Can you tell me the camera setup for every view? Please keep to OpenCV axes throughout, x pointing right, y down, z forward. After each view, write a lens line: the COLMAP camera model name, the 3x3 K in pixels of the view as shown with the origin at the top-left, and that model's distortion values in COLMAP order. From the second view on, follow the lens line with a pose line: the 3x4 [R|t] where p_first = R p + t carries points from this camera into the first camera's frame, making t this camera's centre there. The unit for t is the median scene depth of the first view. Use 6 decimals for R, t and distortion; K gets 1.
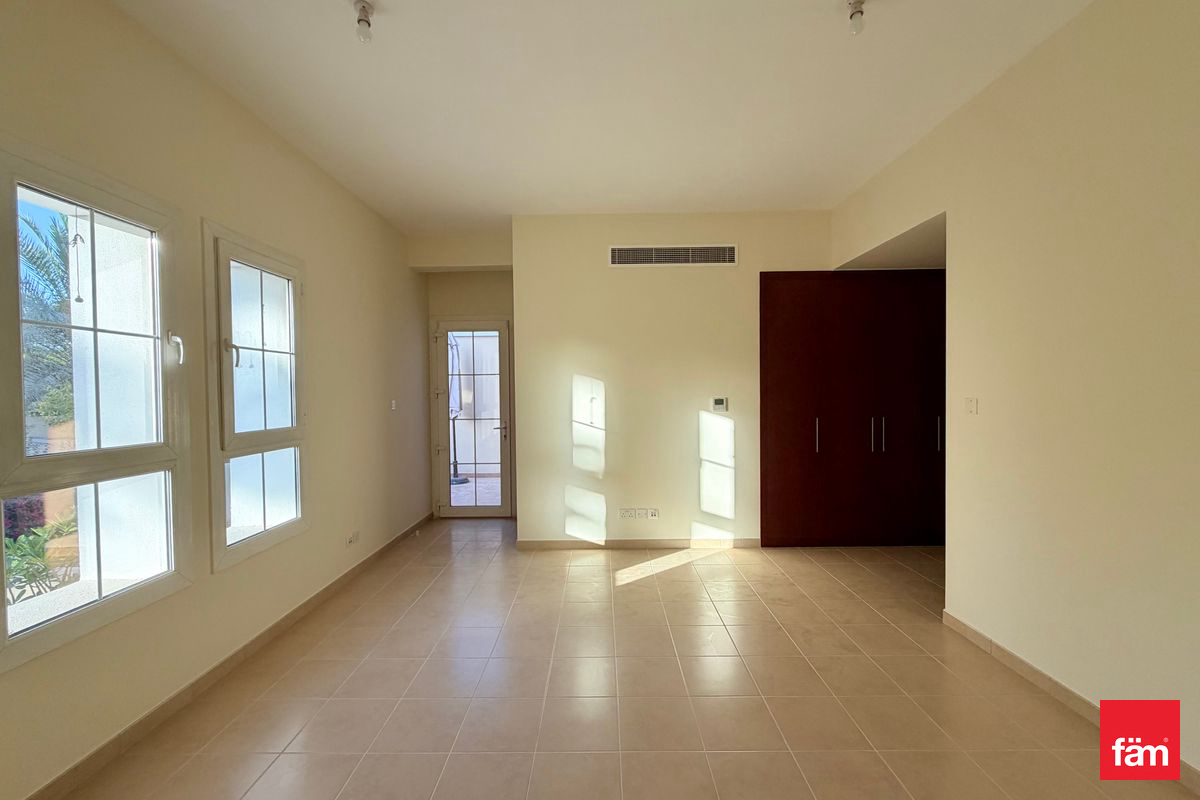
lens RADIAL K [[479.6, 0, 597.7], [0, 479.6, 398.6], [0, 0, 1]] dist [-0.000223, 0.000501]
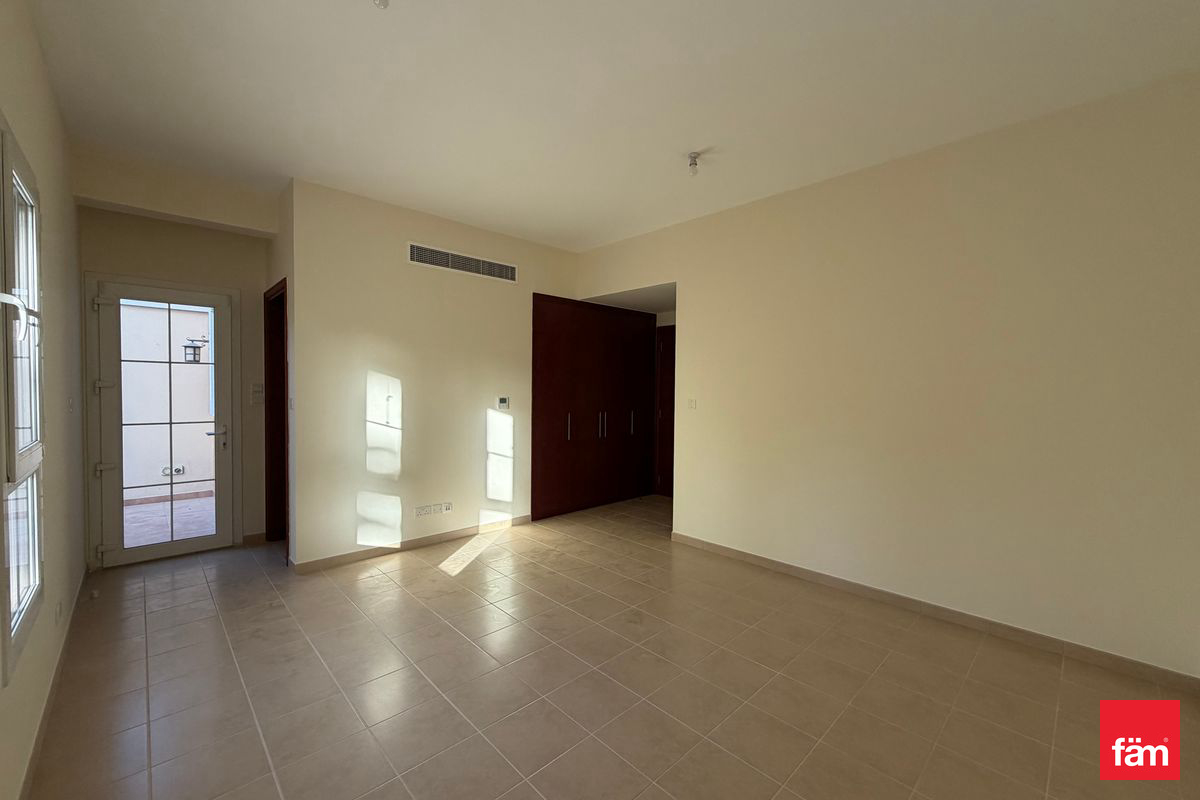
lens RADIAL K [[479.6, 0, 601.7], [0, 479.6, 399.5], [0, 0, 1]] dist [-0.000223, 0.000501]
pose [[0.712880, 0.002235, 0.701283, -0.378050], [-0.010251, 0.999921, 0.007234, -0.006991], [-0.701211, -0.012346, 0.712847, 0.021681]]
